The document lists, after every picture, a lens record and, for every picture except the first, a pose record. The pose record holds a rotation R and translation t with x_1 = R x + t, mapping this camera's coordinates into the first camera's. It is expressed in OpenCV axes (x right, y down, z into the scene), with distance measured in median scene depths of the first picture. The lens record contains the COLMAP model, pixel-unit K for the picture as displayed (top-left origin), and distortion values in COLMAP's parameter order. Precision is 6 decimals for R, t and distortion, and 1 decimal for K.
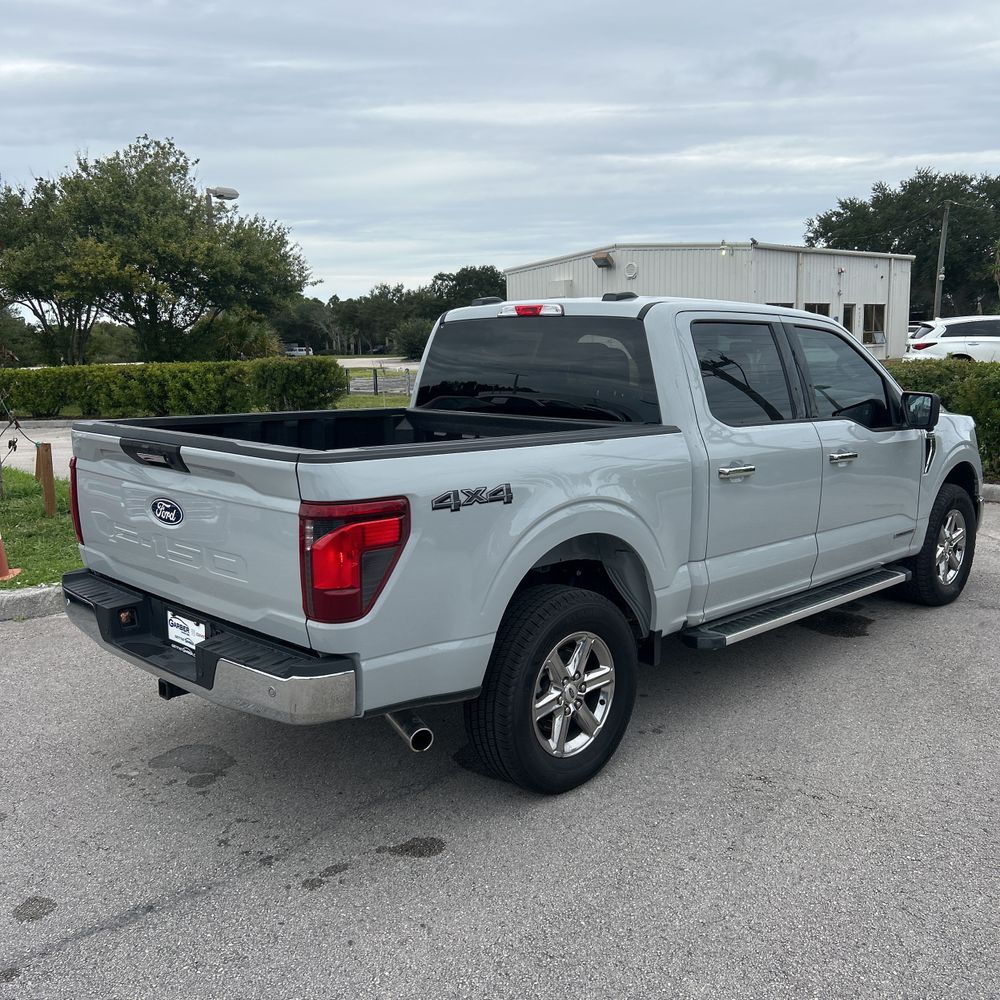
lens RADIAL K [[991.8, 0, 495.7], [0, 991.8, 501.0], [0, 0, 1]] dist [0.058175, -0.102968]
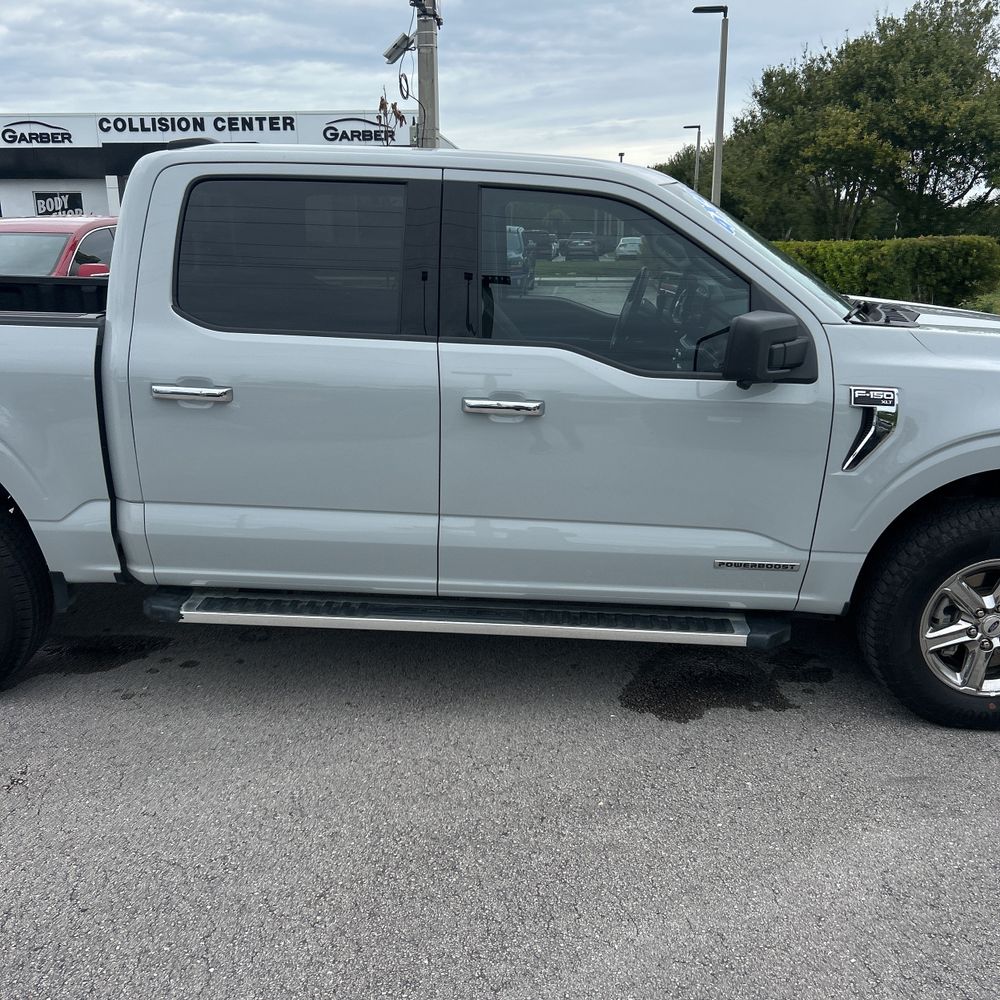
lens RADIAL K [[998.8, 0, 503.1], [0, 998.8, 511.8], [0, 0, 1]] dist [0.010962, 0.001487]
pose [[0.667838, 0.218737, -0.711440, 0.196167], [-0.128035, 0.975355, 0.179691, -0.021980], [0.733212, -0.028915, 0.679385, 0.144064]]
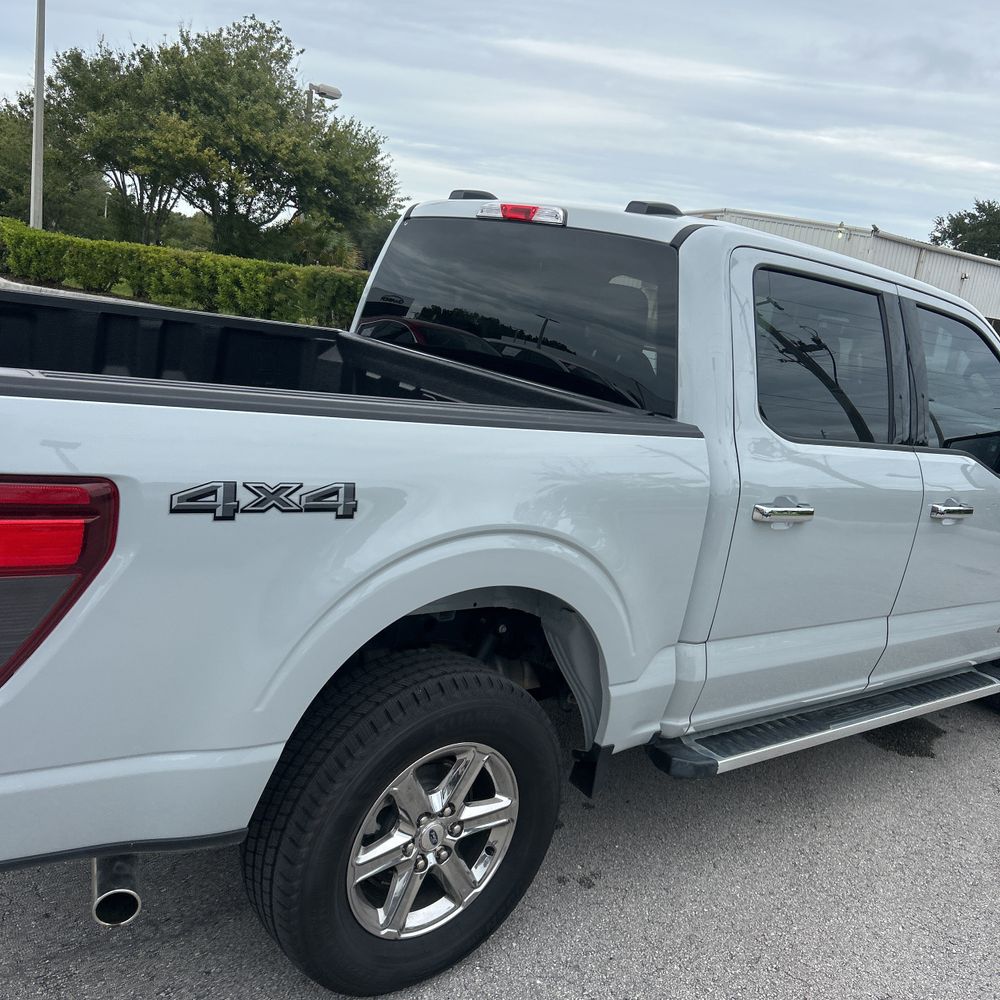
lens RADIAL K [[991.8, 0, 495.7], [0, 991.8, 501.0], [0, 0, 1]] dist [0.058175, -0.102968]
pose [[0.982599, 0.176304, -0.058442, 0.020880], [-0.173091, 0.983304, 0.056157, -0.008730], [0.067367, -0.045064, 0.996710, 0.075969]]
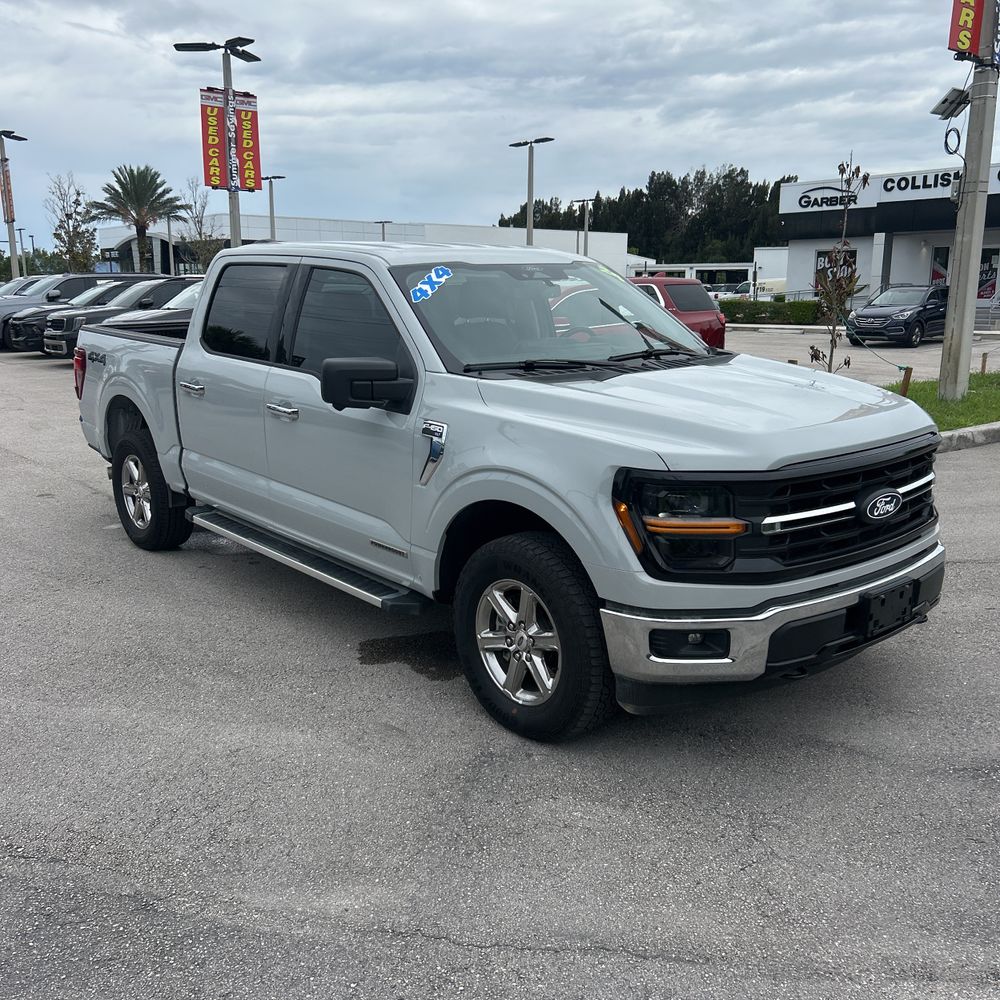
lens RADIAL K [[1014.6, 0, 501.0], [0, 1014.6, 484.0], [0, 0, 1]] dist [-0.006377, 0.147834]
pose [[-0.071274, 0.212183, -0.974627, 0.314366], [-0.157167, 0.962517, 0.221040, -0.053892], [0.984997, 0.168933, -0.035254, 0.307234]]
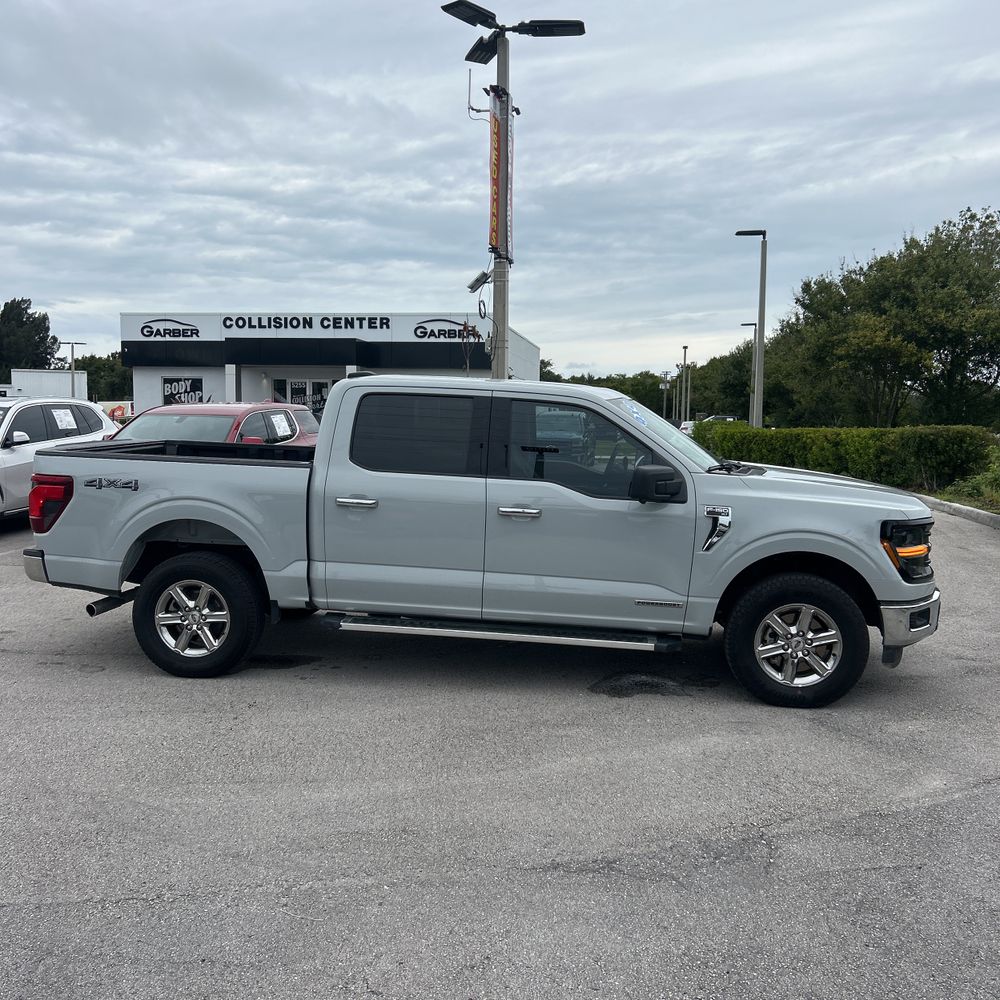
lens RADIAL K [[991.8, 0, 495.7], [0, 991.8, 501.0], [0, 0, 1]] dist [0.058175, -0.102968]
pose [[0.604644, 0.096426, -0.790638, 0.303965], [-0.147727, 0.988999, 0.007643, -0.014811], [0.782676, 0.112177, 0.612237, 0.068609]]
